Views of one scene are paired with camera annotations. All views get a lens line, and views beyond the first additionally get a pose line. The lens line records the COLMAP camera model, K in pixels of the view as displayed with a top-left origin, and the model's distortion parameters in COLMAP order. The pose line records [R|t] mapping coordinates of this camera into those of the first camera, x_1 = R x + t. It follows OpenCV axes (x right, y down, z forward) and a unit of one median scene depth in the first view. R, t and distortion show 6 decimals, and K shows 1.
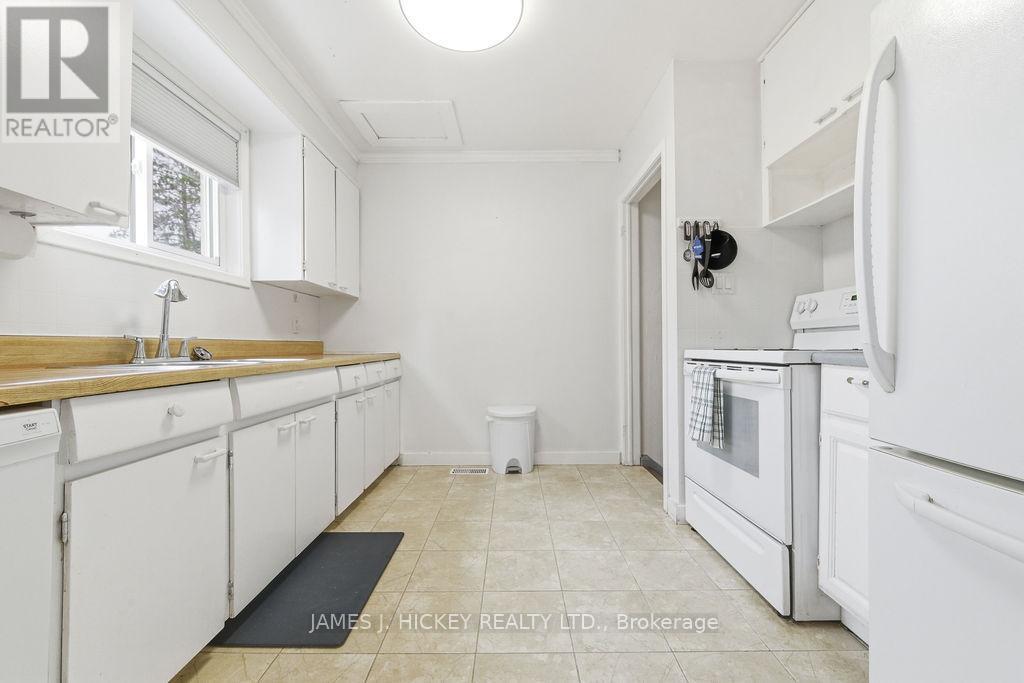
lens RADIAL K [[407.8, 0, 510.2], [0, 407.8, 345.2], [0, 0, 1]] dist [0.004857, -0.001661]
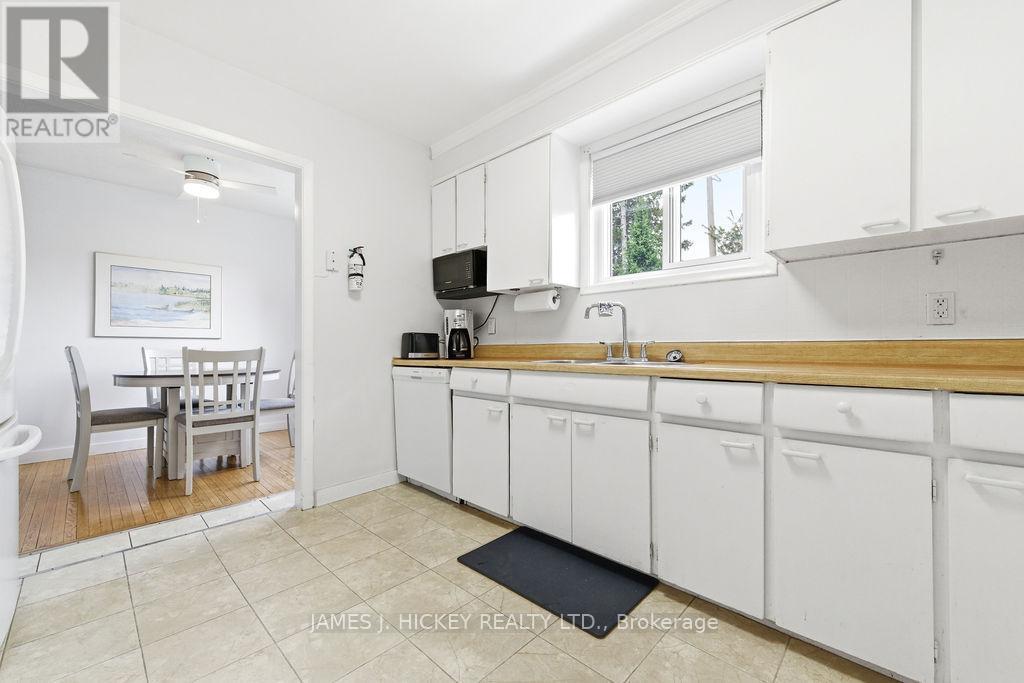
lens RADIAL K [[407.8, 0, 510.6], [0, 407.8, 345.4], [0, 0, 1]] dist [0.004857, -0.001661]
pose [[-0.687262, 0.001248, -0.726409, 0.306688], [0.004232, 0.999988, -0.002286, -0.006773], [0.726397, -0.004646, -0.687259, 1.316634]]
